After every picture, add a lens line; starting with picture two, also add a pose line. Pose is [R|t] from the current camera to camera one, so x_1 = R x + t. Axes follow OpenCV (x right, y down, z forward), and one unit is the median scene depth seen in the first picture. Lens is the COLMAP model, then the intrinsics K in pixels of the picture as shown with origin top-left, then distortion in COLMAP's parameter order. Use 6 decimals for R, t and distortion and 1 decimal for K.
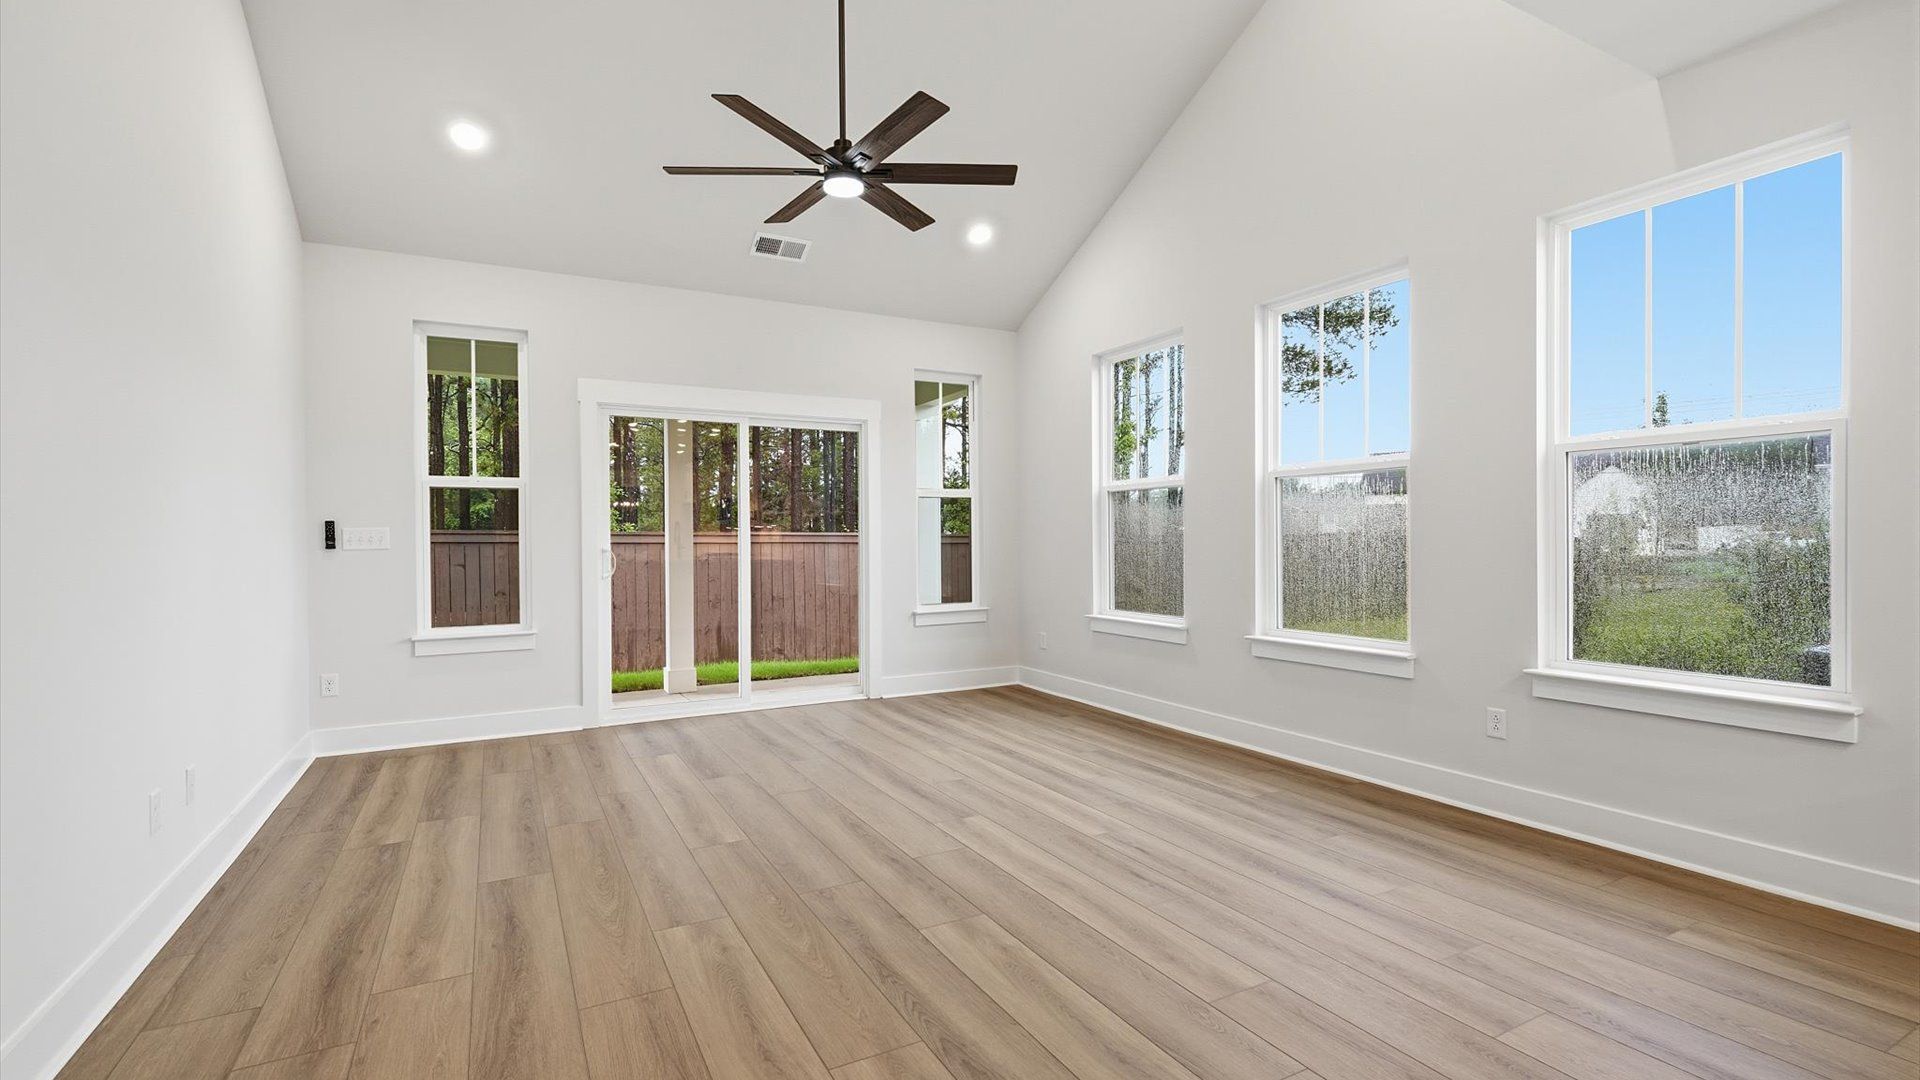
lens RADIAL K [[857.6, 0, 955.9], [0, 857.6, 542.2], [0, 0, 1]] dist [0.000539, -0.000073]
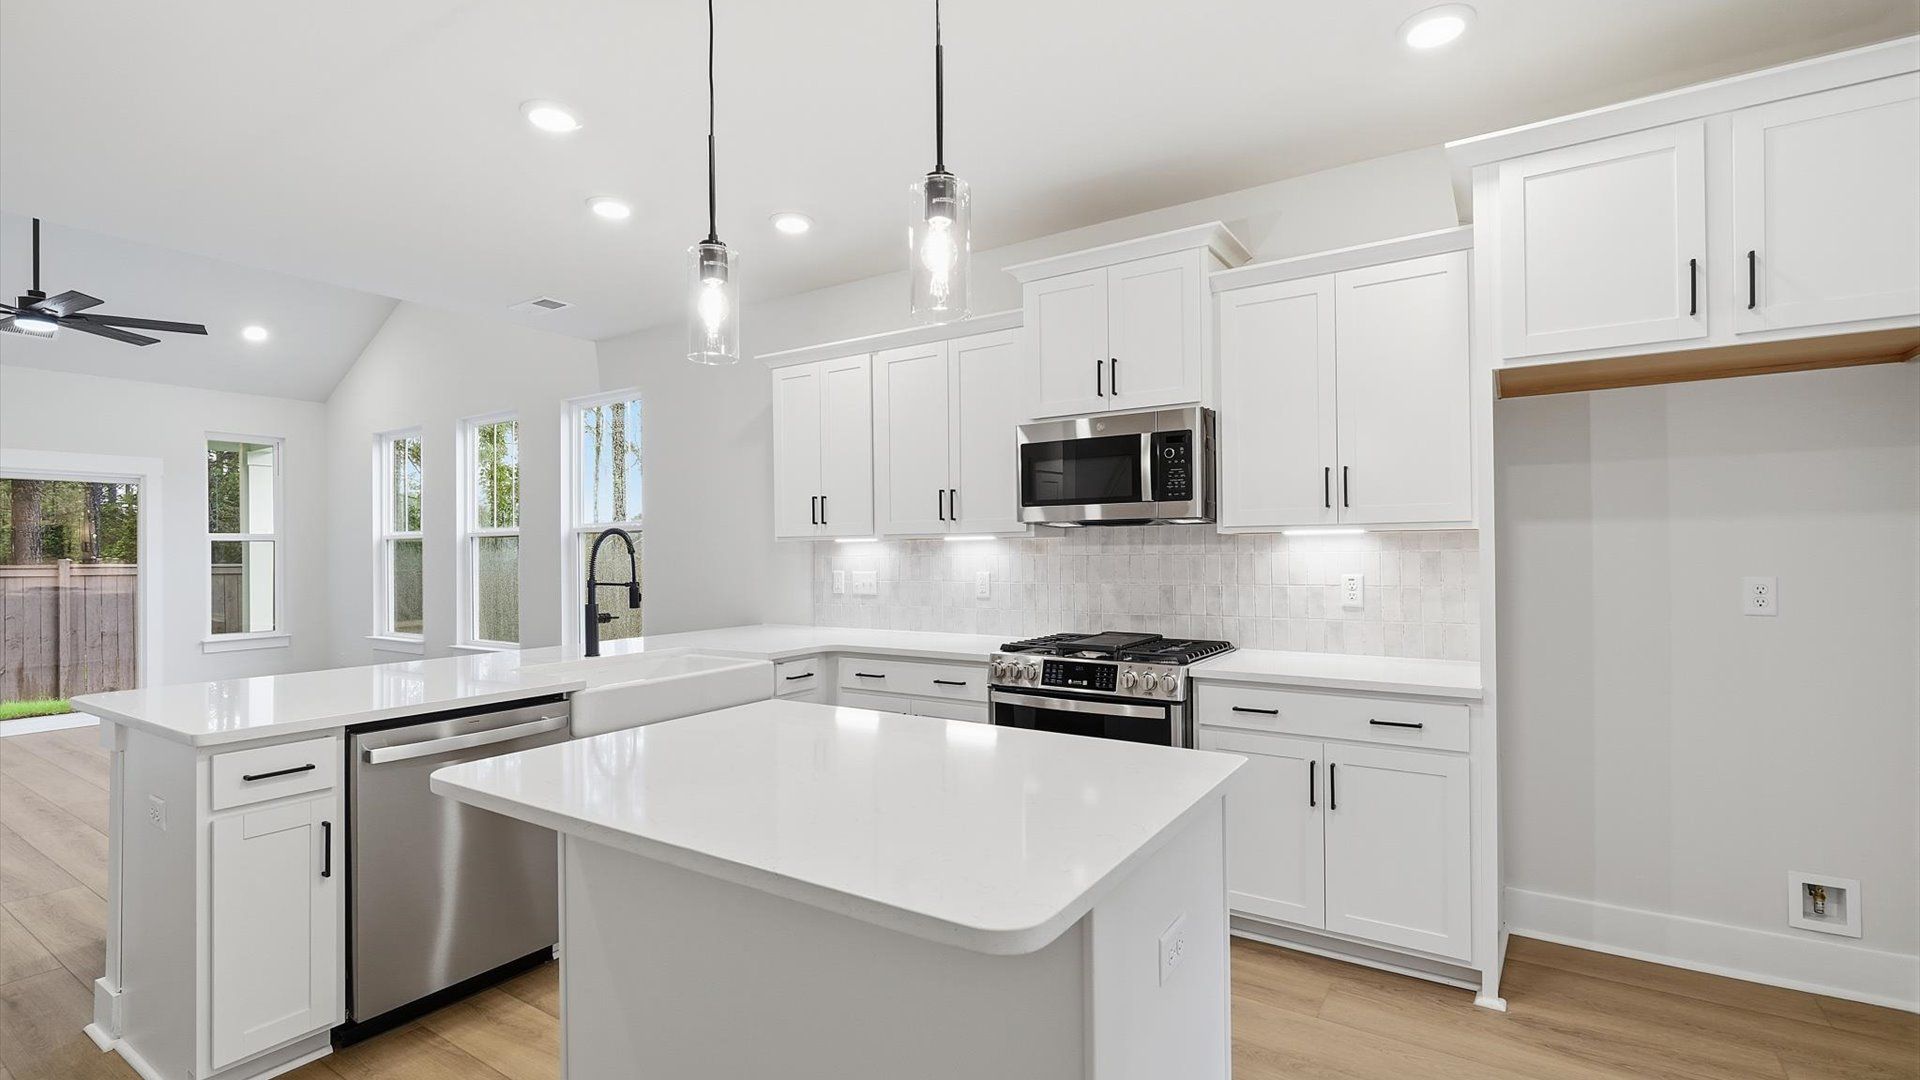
lens RADIAL K [[857.6, 0, 955.9], [0, 857.6, 542.2], [0, 0, 1]] dist [0.000539, -0.000073]
pose [[0.880746, 0.003977, 0.473572, 0.362346], [0.004647, 0.999844, -0.017038, -0.033739], [-0.473566, 0.017207, 0.880590, -0.617995]]
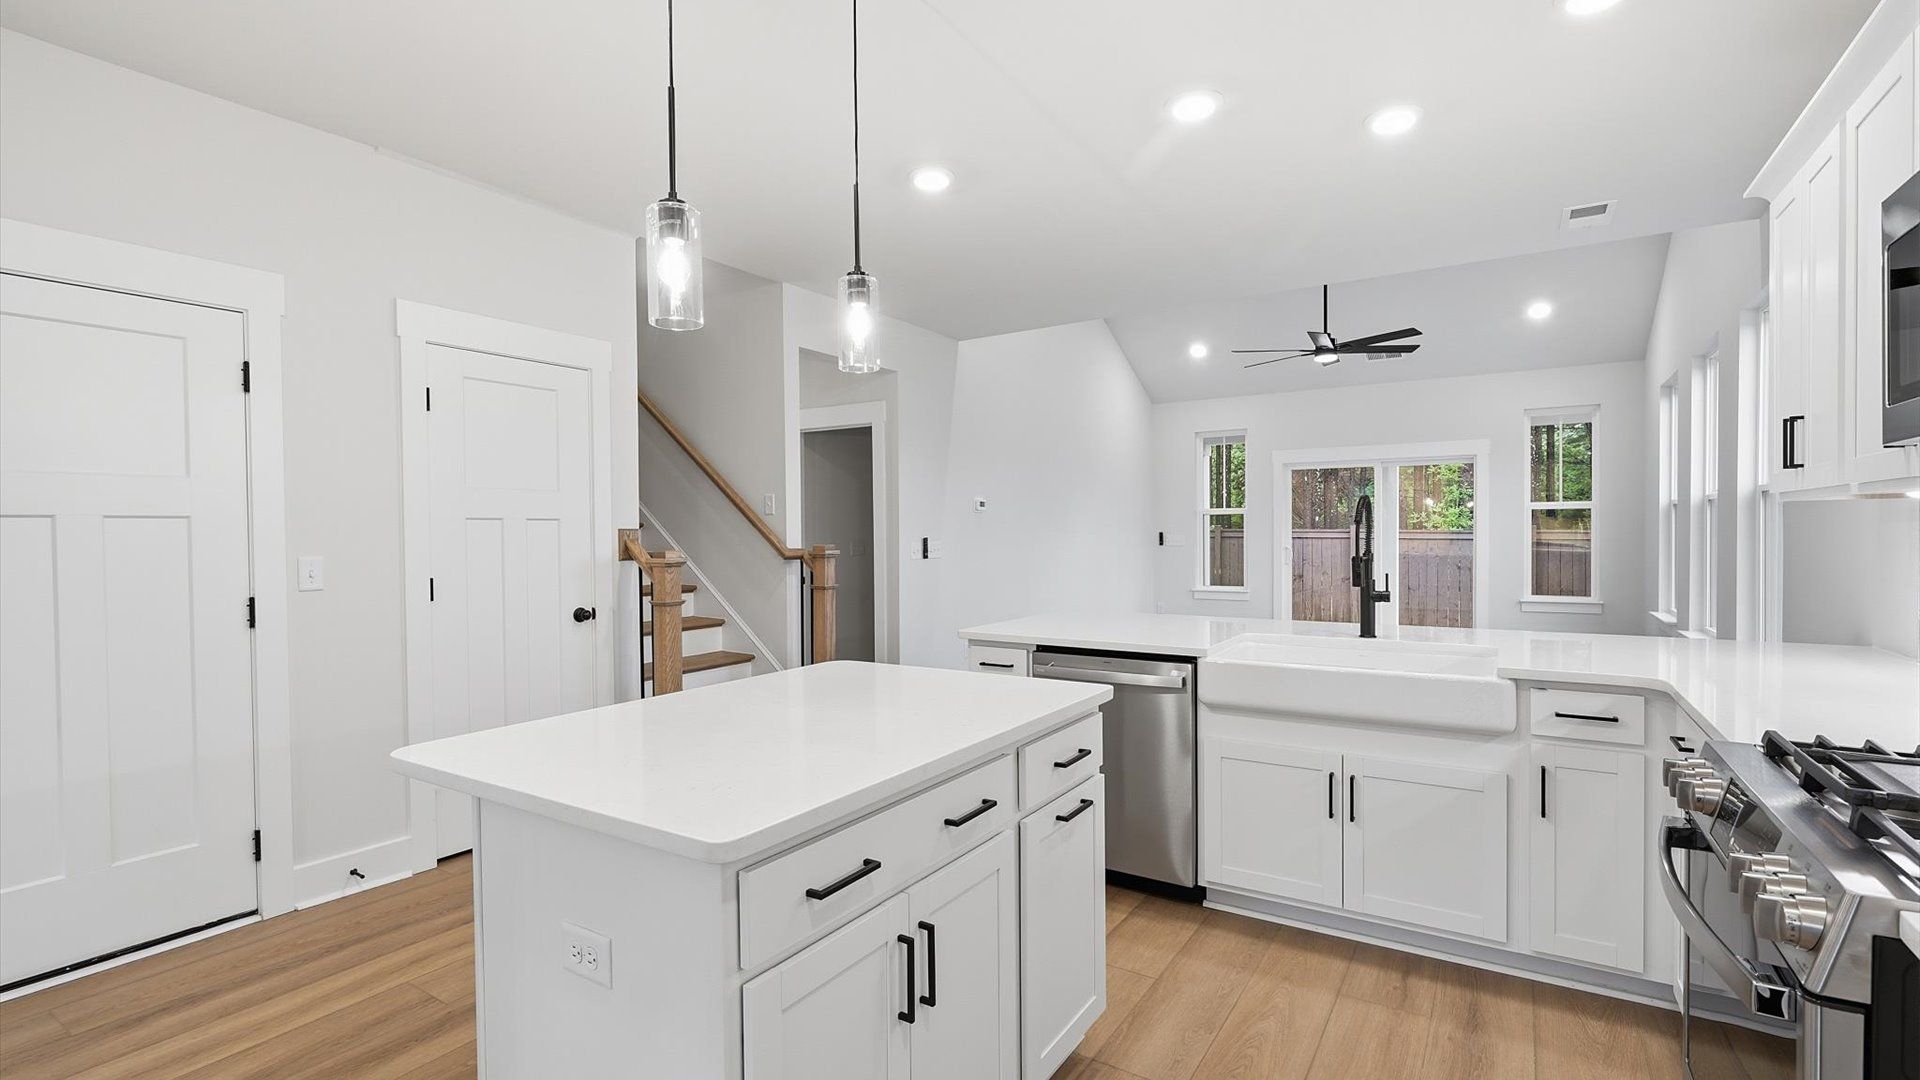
lens RADIAL K [[857.6, 0, 955.9], [0, 857.6, 542.2], [0, 0, 1]] dist [0.000539, -0.000073]
pose [[0.480157, 0.015808, -0.877040, 0.814157], [0.000805, 0.999829, 0.018462, -0.035687], [0.877182, -0.009571, 0.480062, -0.437219]]
